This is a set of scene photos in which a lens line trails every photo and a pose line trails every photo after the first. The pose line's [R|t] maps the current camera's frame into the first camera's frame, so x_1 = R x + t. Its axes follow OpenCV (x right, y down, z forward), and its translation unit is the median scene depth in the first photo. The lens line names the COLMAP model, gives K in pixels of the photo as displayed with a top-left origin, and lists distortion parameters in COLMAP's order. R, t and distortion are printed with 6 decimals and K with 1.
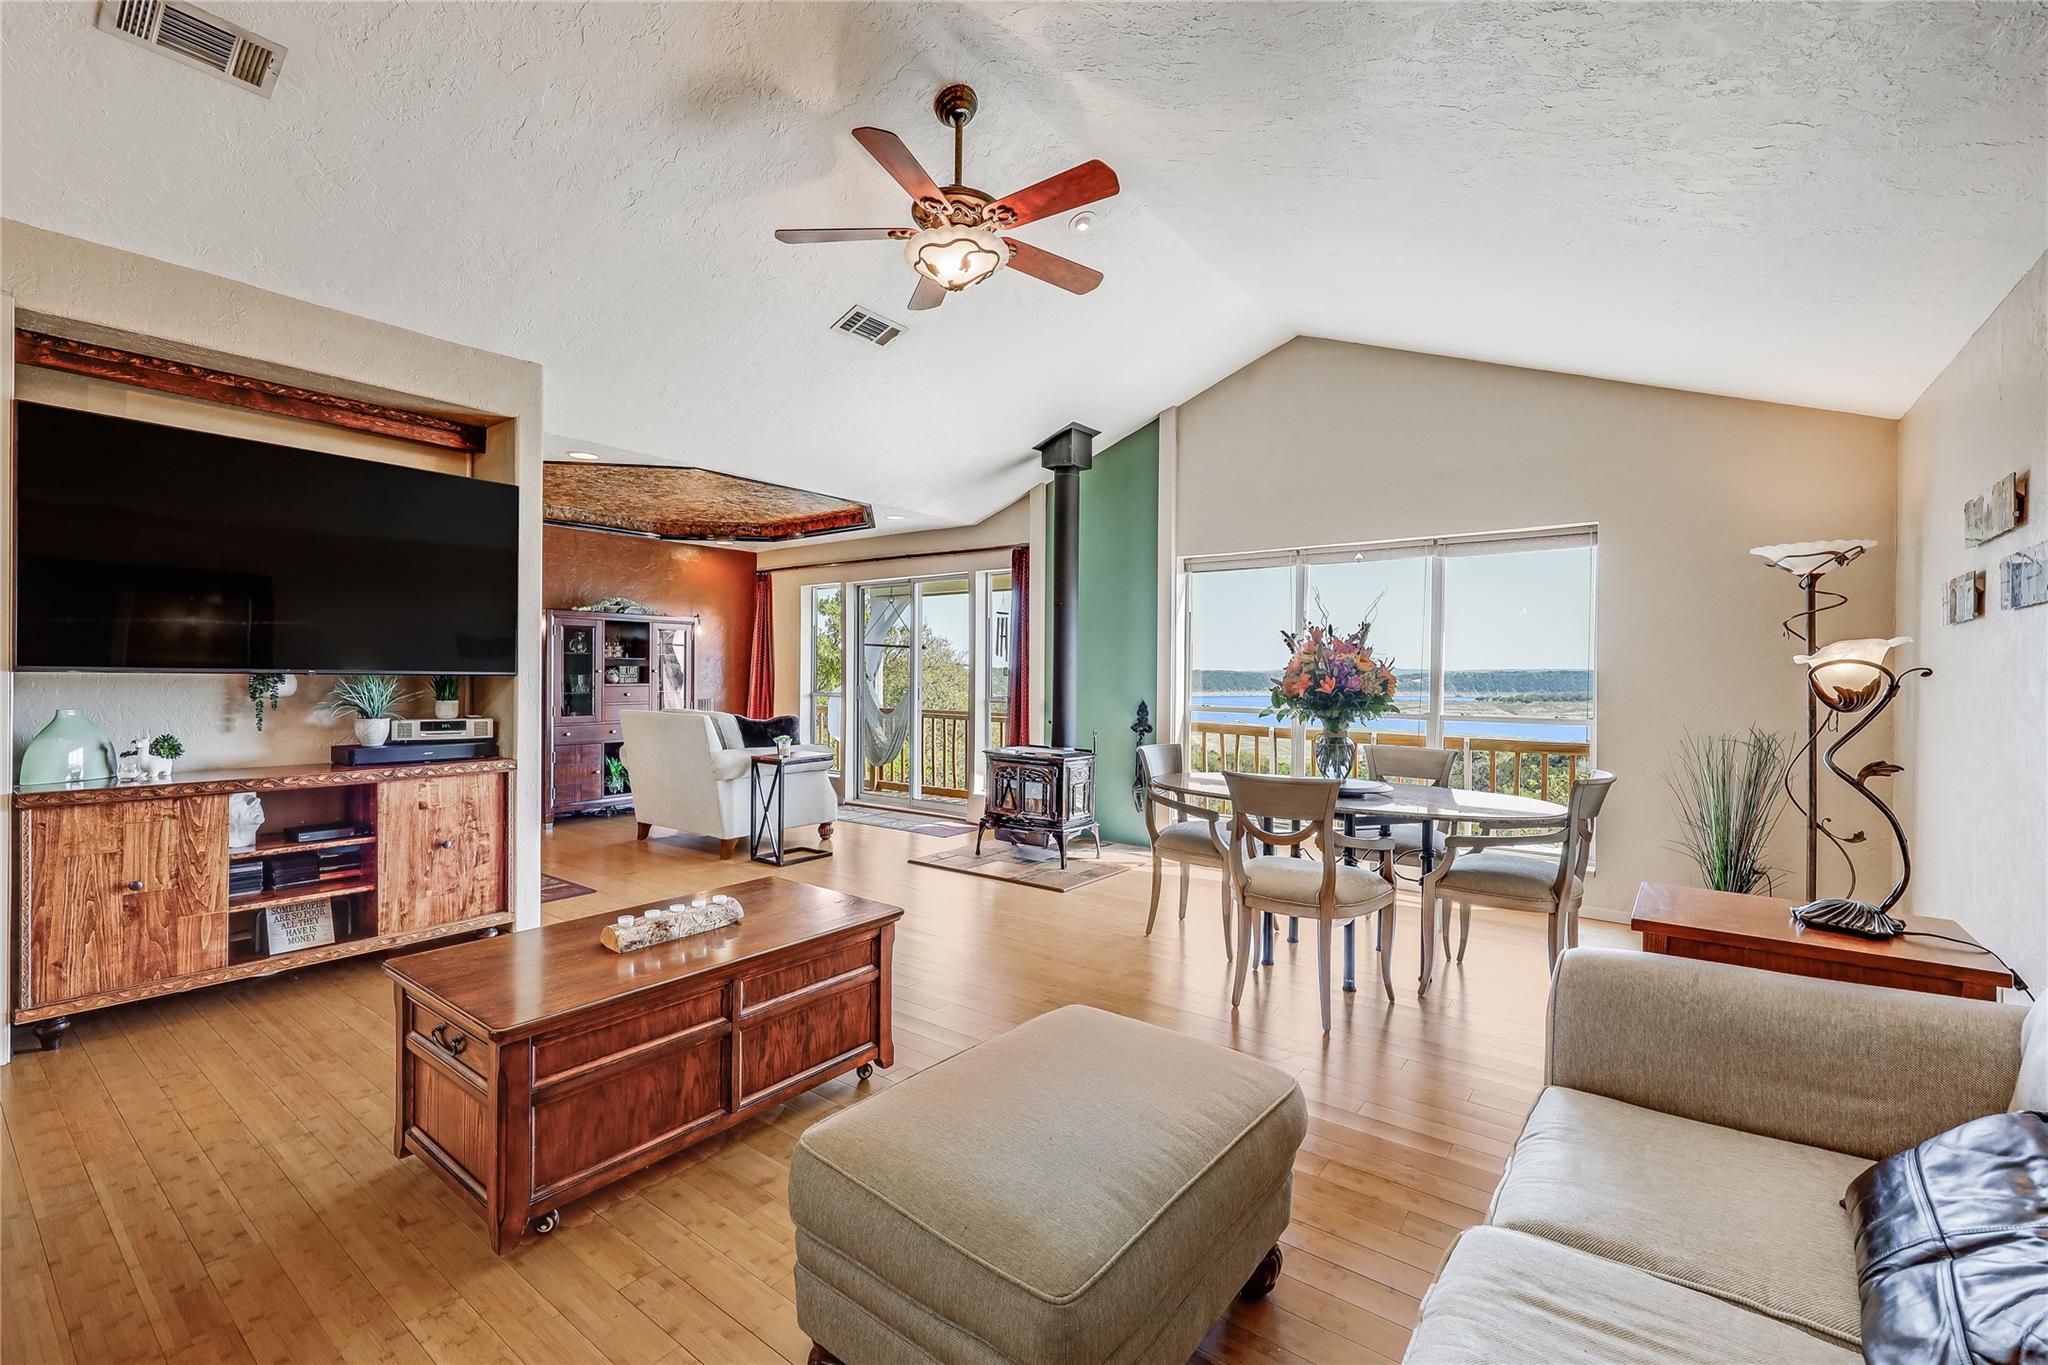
lens RADIAL K [[870.8, 0, 1024.0], [0, 870.8, 682.5], [0, 0, 1]] dist [0.000886, 0.000137]
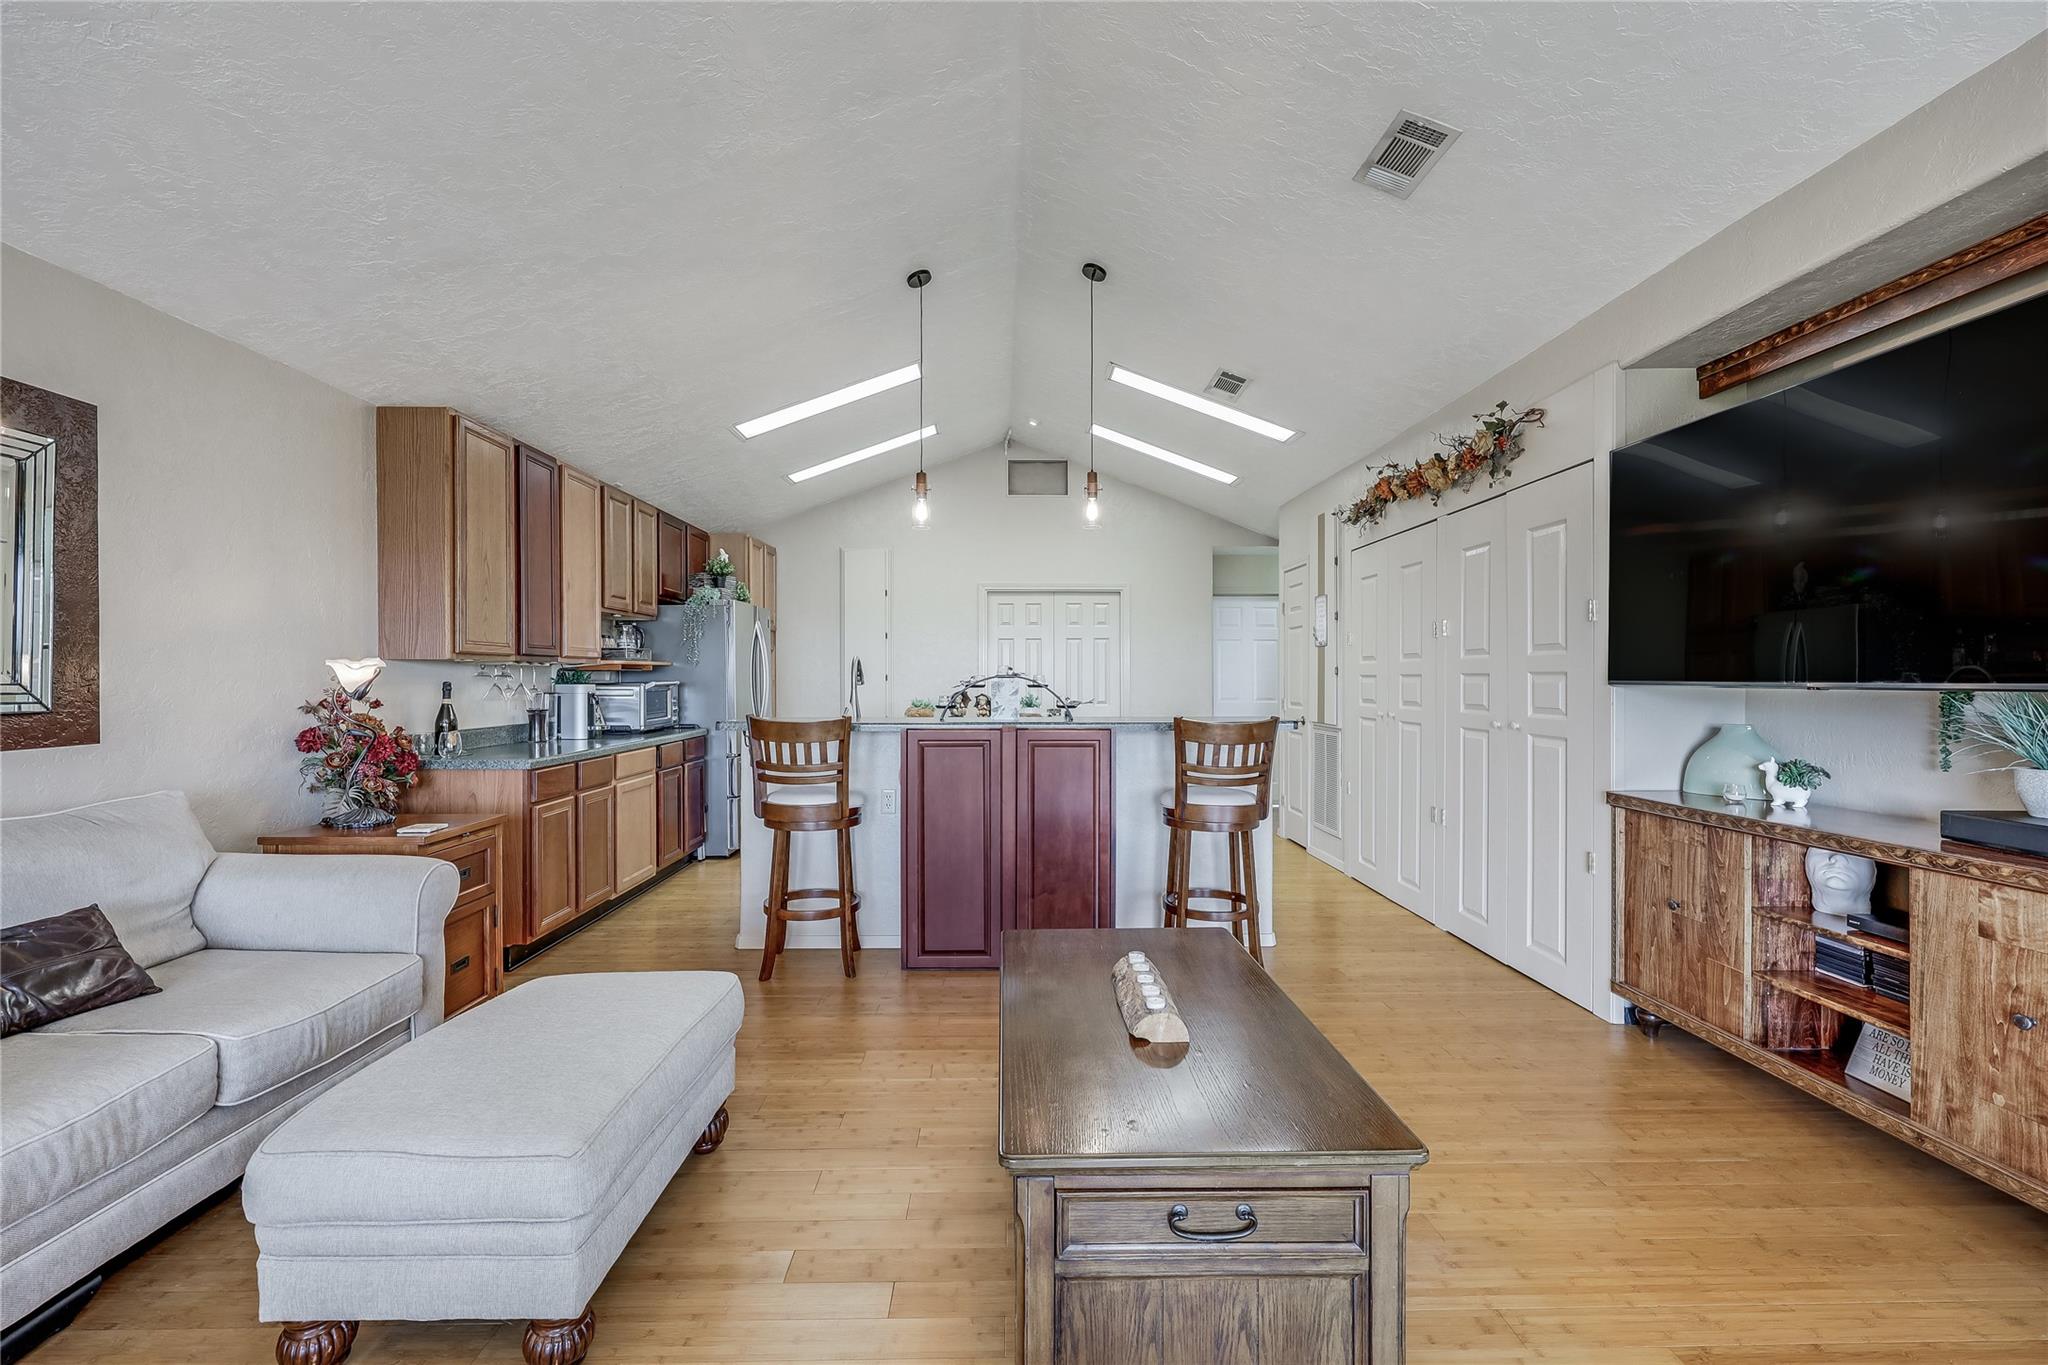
lens RADIAL K [[847.3, 0, 1024.0], [0, 847.3, 682.5], [0, 0, 1]] dist [0.002184, 0.000336]
pose [[-0.794244, -0.004715, -0.607580, 0.127687], [-0.007478, 0.999970, 0.002015, -0.012183], [0.607552, 0.006144, -0.794256, 1.213698]]
